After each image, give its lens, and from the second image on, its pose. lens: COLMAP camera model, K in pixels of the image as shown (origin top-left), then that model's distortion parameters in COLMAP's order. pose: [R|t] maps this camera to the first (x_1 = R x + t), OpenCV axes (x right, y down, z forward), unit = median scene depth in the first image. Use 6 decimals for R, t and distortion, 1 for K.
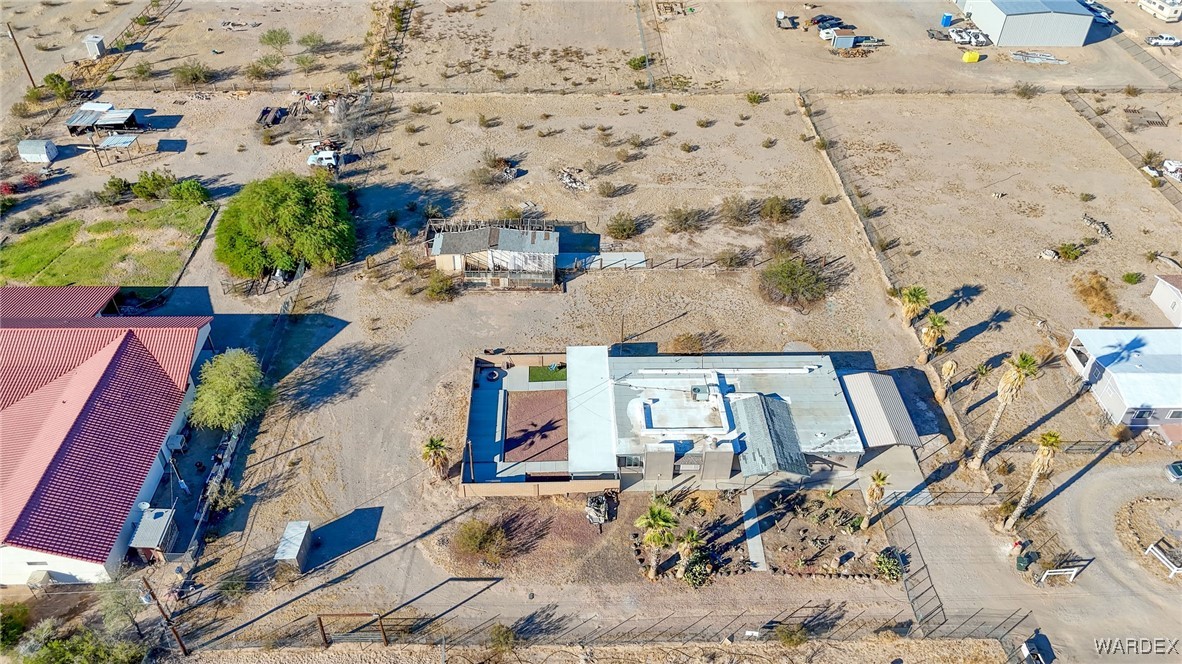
lens RADIAL K [[876.3, 0, 592.2], [0, 876.3, 337.9], [0, 0, 1]] dist [0.047965, -0.033185]
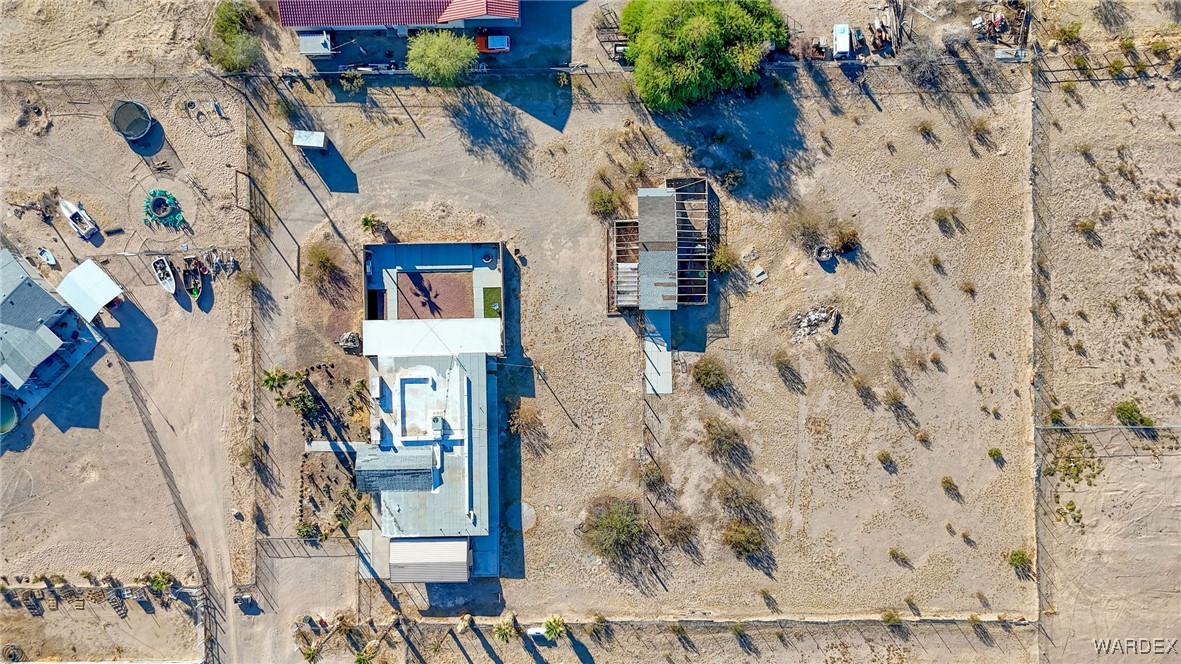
lens RADIAL K [[875.6, 0, 593.8], [0, 875.6, 341.2], [0, 0, 1]] dist [0.047965, -0.033185]
pose [[-0.017696, 0.999829, -0.005364, 0.005262], [-0.624677, -0.006867, 0.780853, -0.911354], [0.780683, 0.017168, 0.624691, 0.318095]]
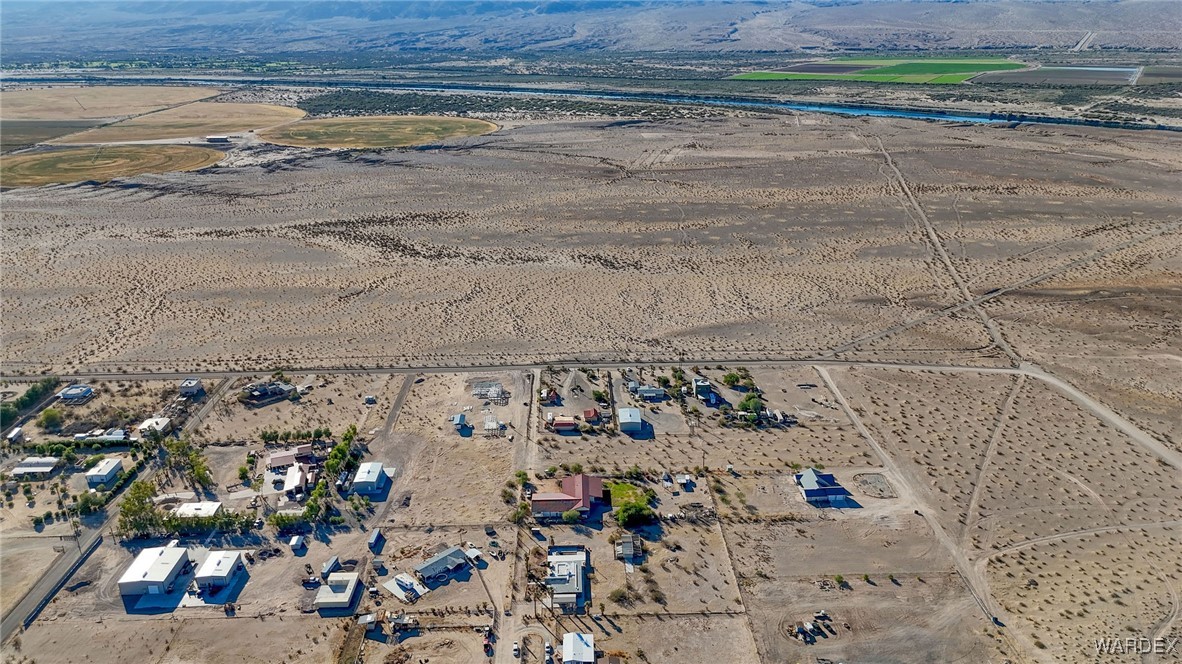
lens RADIAL K [[876.3, 0, 587.1], [0, 876.3, 327.2], [0, 0, 1]] dist [0.047965, -0.033185]
pose [[-0.012503, 0.330429, -0.943748, 3.418771], [-0.635729, 0.725882, 0.262571, -1.805735], [0.771811, 0.603251, 0.200988, -0.523280]]
